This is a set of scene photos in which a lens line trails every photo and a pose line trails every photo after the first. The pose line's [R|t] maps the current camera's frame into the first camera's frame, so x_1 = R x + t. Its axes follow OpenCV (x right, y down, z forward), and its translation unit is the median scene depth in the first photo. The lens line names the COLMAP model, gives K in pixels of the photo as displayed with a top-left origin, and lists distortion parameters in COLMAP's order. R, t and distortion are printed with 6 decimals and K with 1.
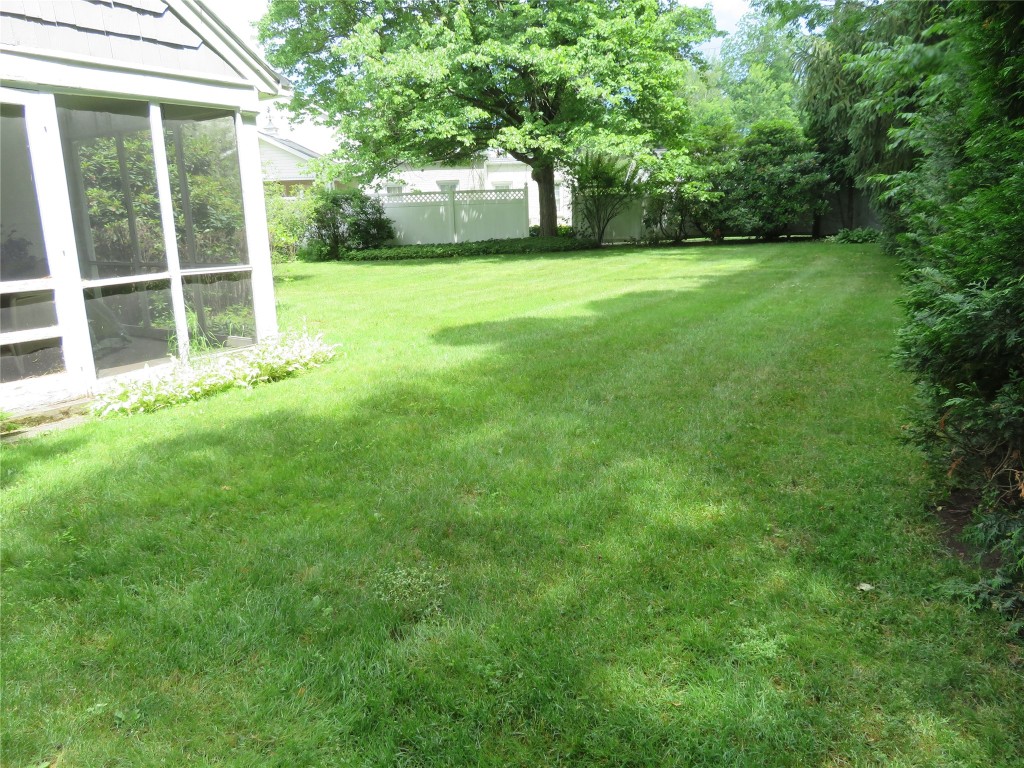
lens RADIAL K [[733.2, 0, 509.8], [0, 733.2, 387.1], [0, 0, 1]] dist [-0.010349, 0.002693]
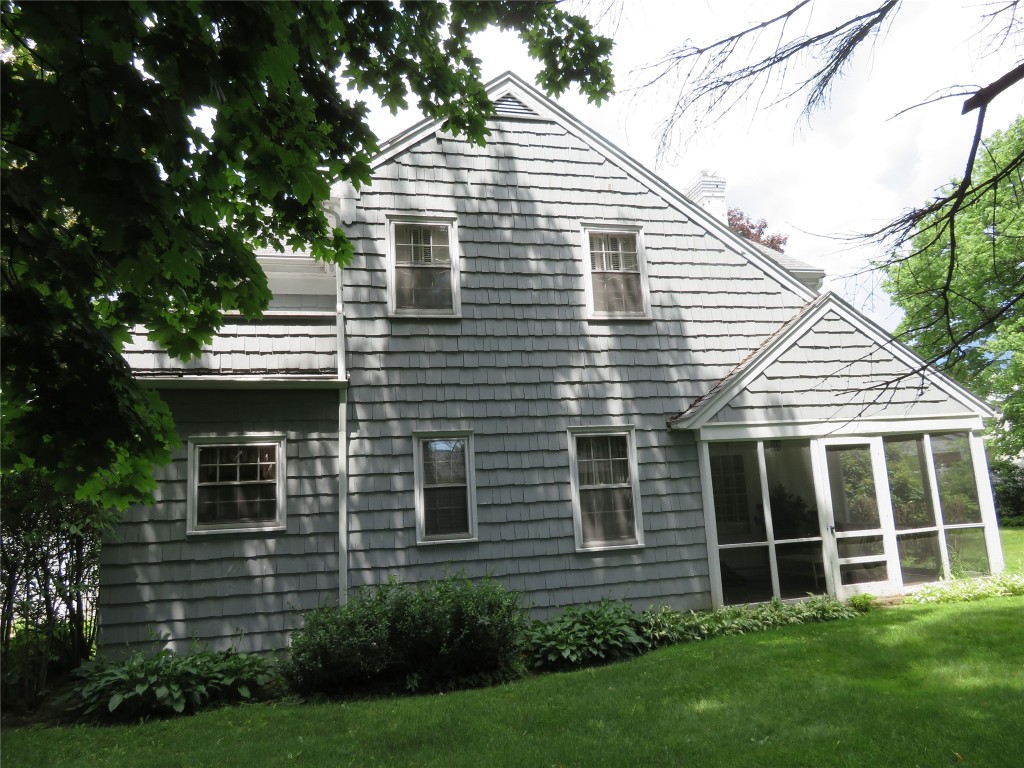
lens RADIAL K [[733.2, 0, 509.8], [0, 733.2, 387.1], [0, 0, 1]] dist [-0.010349, 0.002693]
pose [[0.726228, -0.129705, -0.675107, 0.003704], [-0.119884, 0.943097, -0.310154, 0.189417], [0.676920, 0.306177, 0.669354, -0.944990]]
